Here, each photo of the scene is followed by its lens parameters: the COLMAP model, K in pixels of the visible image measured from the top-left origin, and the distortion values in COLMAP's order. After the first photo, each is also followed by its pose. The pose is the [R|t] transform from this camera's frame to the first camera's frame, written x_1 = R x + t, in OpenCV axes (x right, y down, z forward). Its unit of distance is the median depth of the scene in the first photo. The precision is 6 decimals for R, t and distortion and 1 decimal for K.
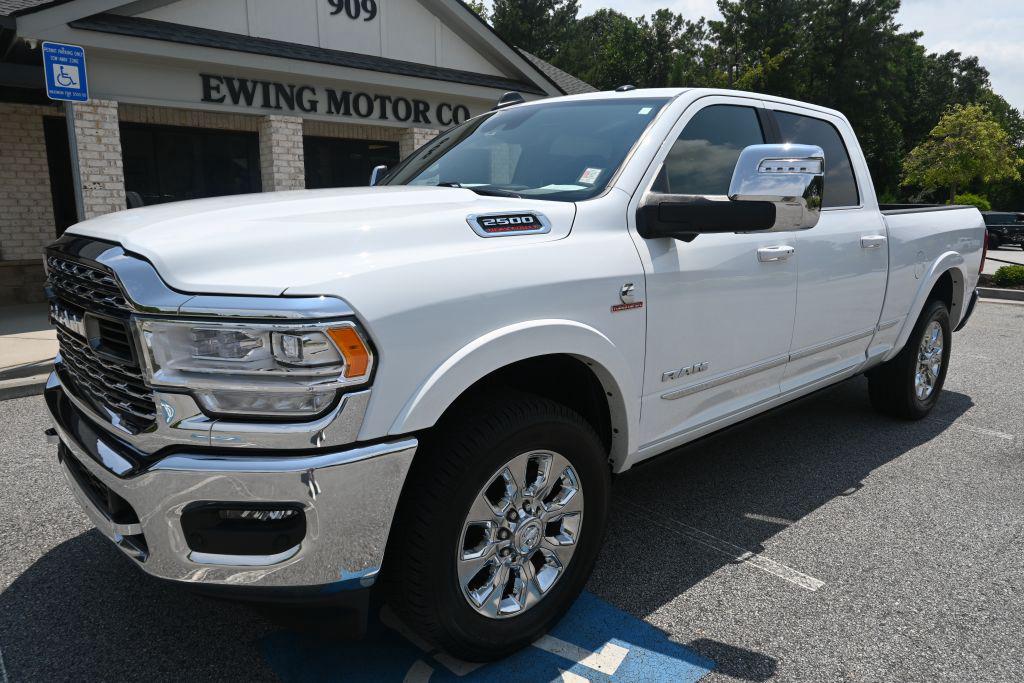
lens RADIAL K [[689.0, 0, 518.3], [0, 689.0, 337.8], [0, 0, 1]] dist [-0.007601, 0.010760]
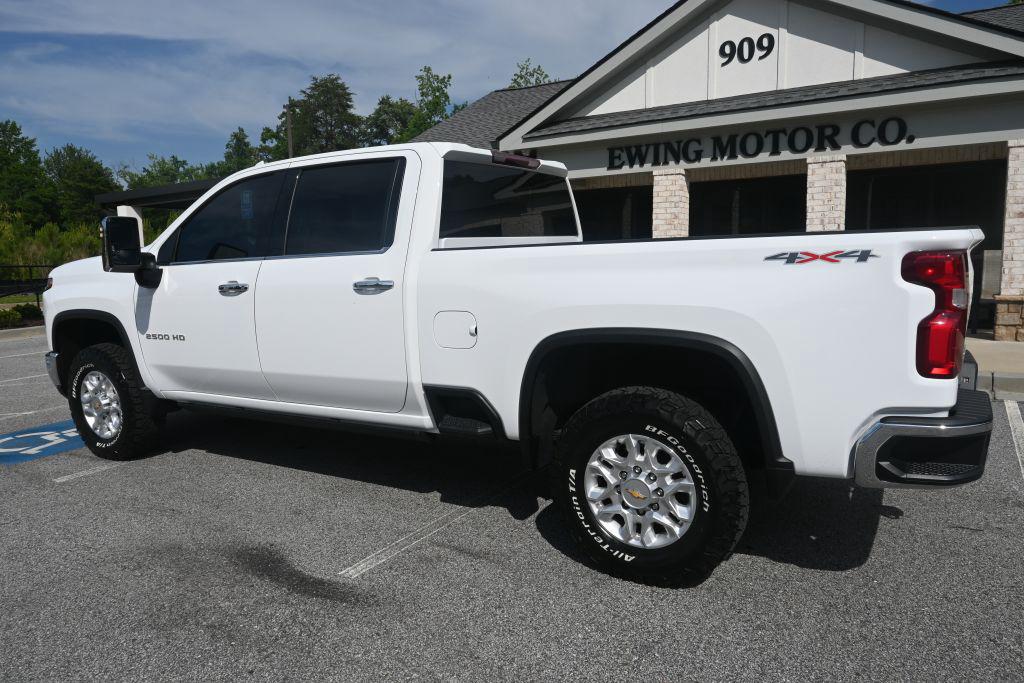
lens RADIAL K [[689.0, 0, 519.1], [0, 689.0, 339.8], [0, 0, 1]] dist [-0.007601, 0.010760]
pose [[0.283266, 0.113472, -0.952305, 0.690820], [-0.153864, 0.985490, 0.071659, -0.084785], [0.946618, 0.126227, 0.296615, 0.449096]]
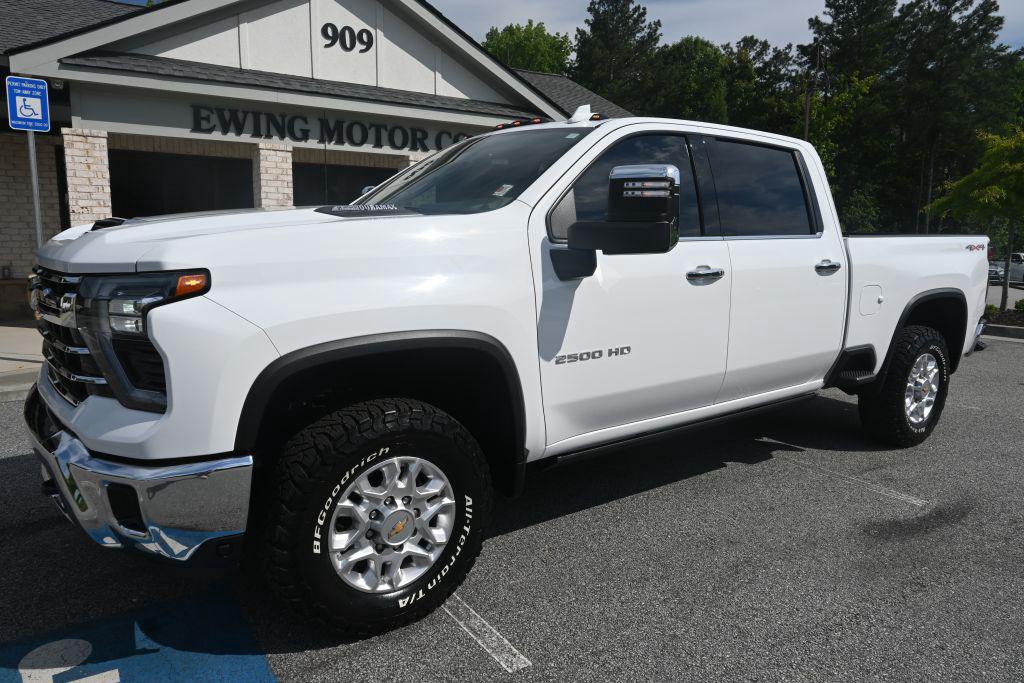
lens RADIAL K [[689.0, 0, 519.0], [0, 689.0, 336.4], [0, 0, 1]] dist [-0.007601, 0.010760]
pose [[0.991913, 0.028670, -0.123636, 0.155036], [-0.033548, 0.998731, -0.037556, -0.008096], [0.122402, 0.041400, 0.991617, 0.033117]]
